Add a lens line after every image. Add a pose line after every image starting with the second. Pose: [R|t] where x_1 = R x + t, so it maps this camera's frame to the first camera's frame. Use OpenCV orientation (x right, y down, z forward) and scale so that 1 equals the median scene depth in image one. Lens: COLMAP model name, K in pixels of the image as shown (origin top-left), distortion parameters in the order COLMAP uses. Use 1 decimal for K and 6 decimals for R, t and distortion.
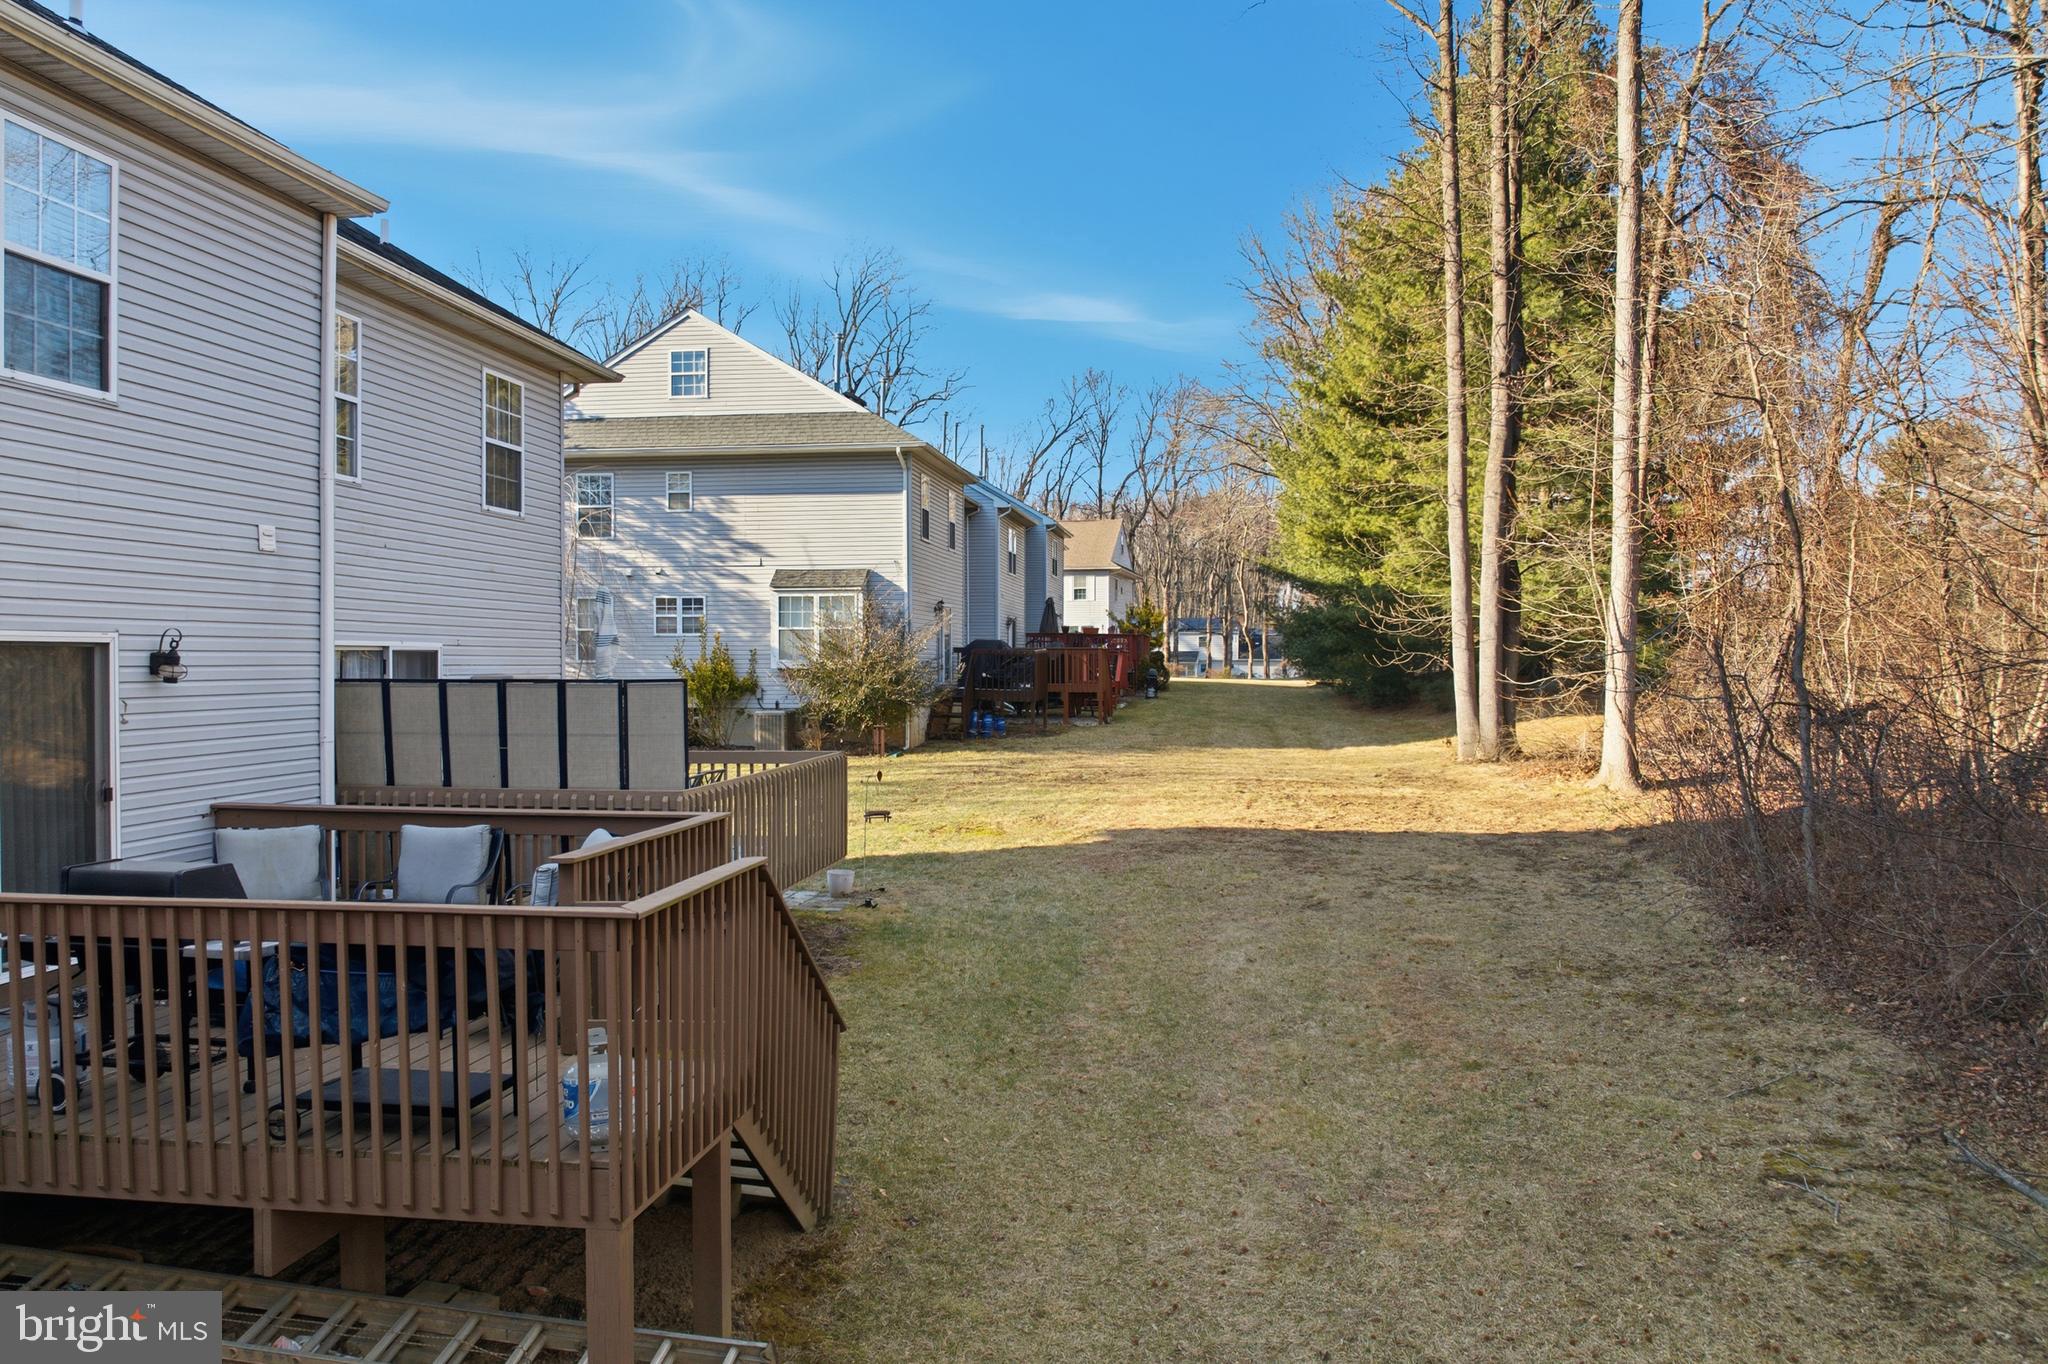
lens RADIAL K [[1433.8, 0, 1022.1], [0, 1433.8, 690.3], [0, 0, 1]] dist [-0.033546, -0.006741]
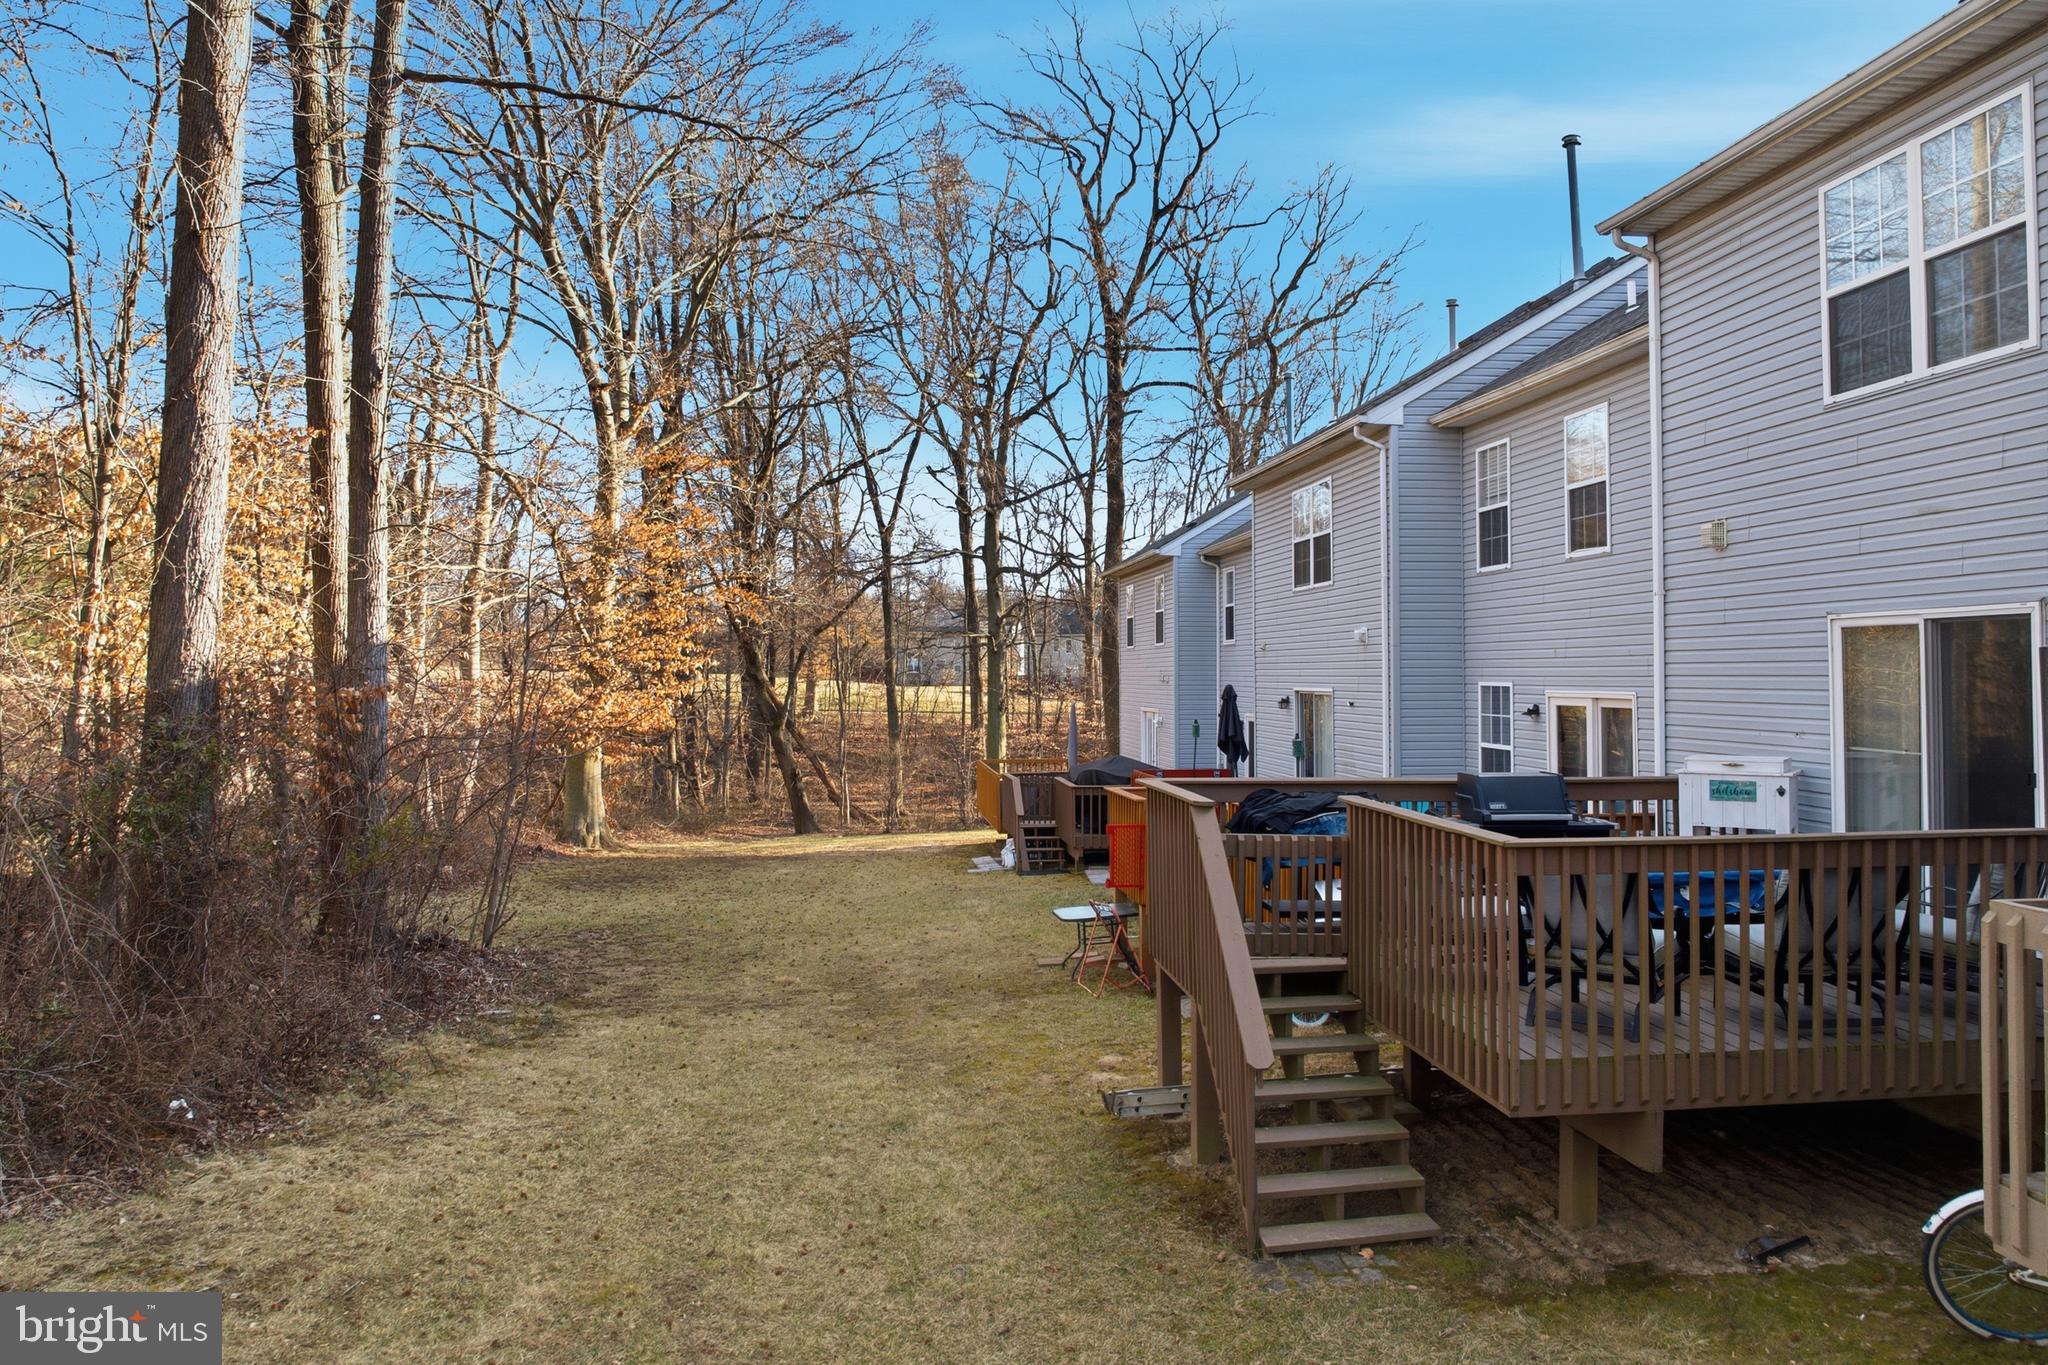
lens RADIAL K [[1433.8, 0, 1022.1], [0, 1433.8, 690.8], [0, 0, 1]] dist [-0.033546, -0.006741]
pose [[-0.969221, 0.002386, -0.246180, 0.120349], [-0.005037, 0.999551, 0.029521, -0.004259], [0.246140, 0.029852, -0.968774, 1.001991]]
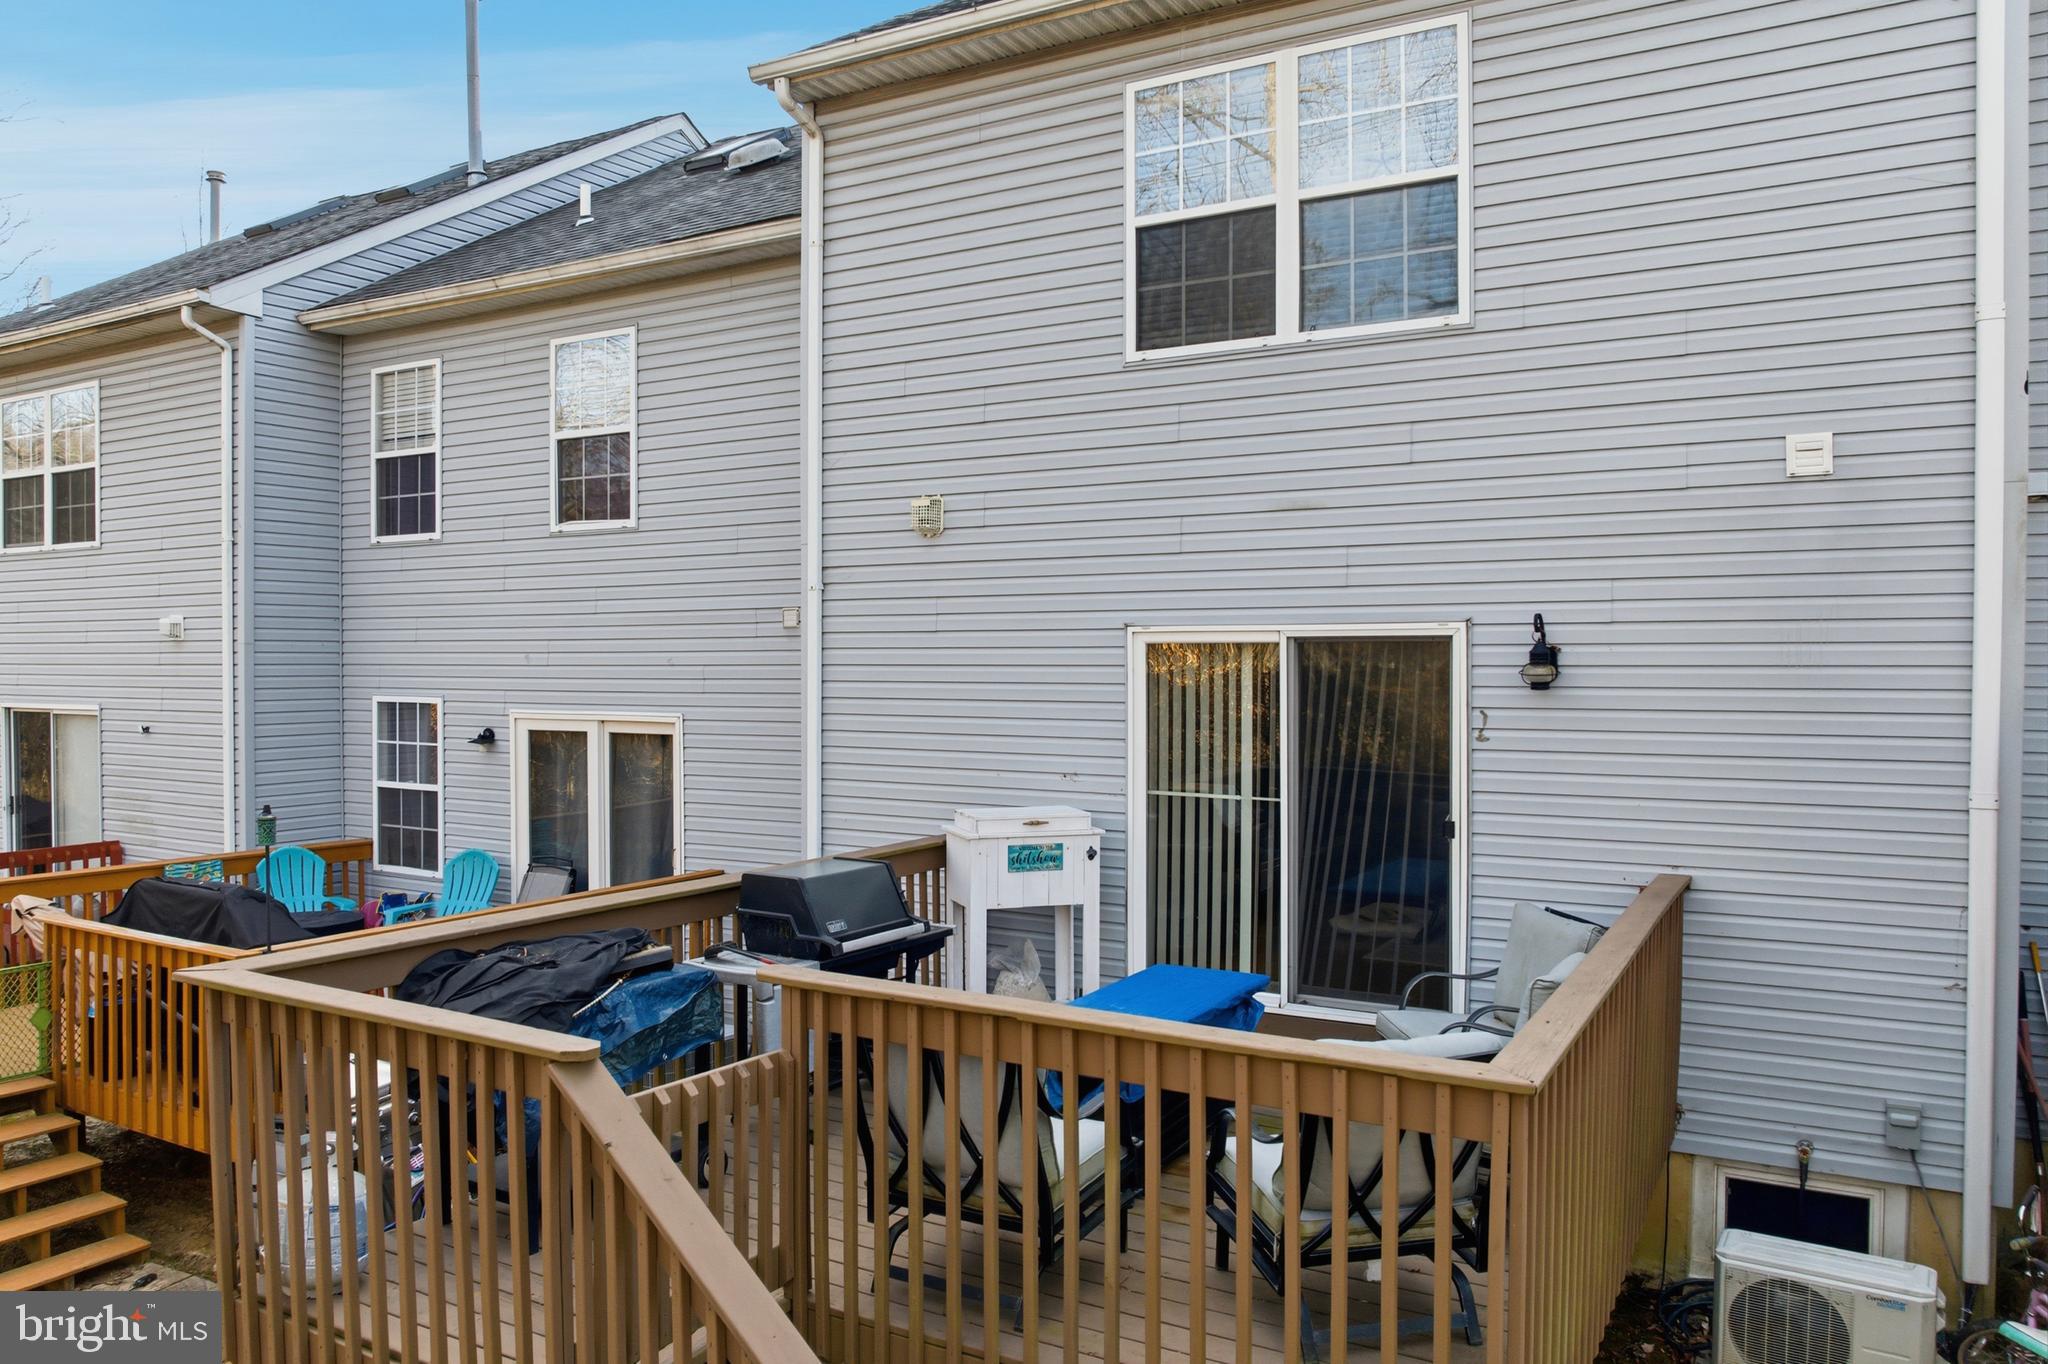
lens RADIAL K [[1433.8, 0, 1022.1], [0, 1433.8, 690.3], [0, 0, 1]] dist [-0.033546, -0.006741]
pose [[-0.370882, 0.017339, -0.928518, 0.102611], [-0.019071, 0.999473, 0.026281, -0.011402], [0.928484, 0.027455, -0.370356, 0.623705]]
